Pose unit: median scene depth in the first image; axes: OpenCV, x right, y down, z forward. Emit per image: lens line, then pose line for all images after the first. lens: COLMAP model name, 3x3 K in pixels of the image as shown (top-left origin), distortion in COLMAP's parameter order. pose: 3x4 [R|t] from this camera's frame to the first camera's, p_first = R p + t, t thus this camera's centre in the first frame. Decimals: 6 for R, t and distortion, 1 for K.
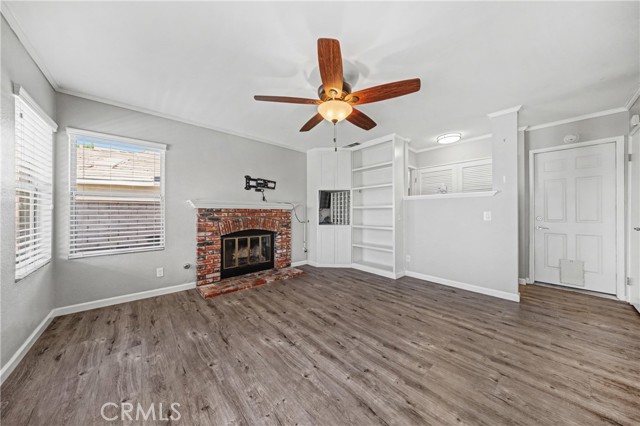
lens RADIAL K [[210.7, 0, 318.0], [0, 210.7, 211.0], [0, 0, 1]] dist [0.012501, -0.000506]
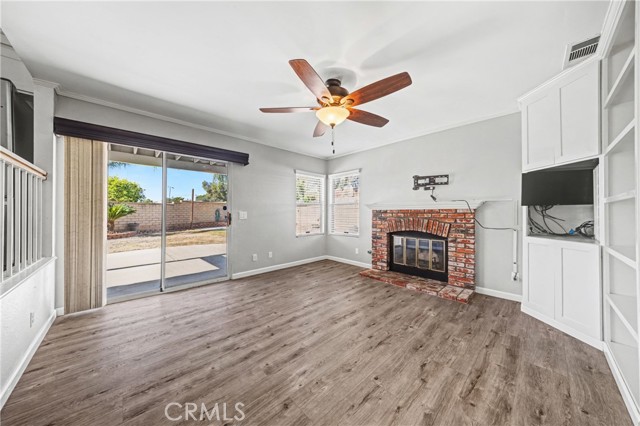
lens RADIAL K [[210.7, 0, 315.0], [0, 210.7, 214.2], [0, 0, 1]] dist [0.012501, -0.000506]
pose [[0.021607, 0.002592, -0.999763, 0.739355], [0.004049, 0.999988, 0.002680, 0.008082], [0.999758, -0.004106, 0.021596, 0.599232]]
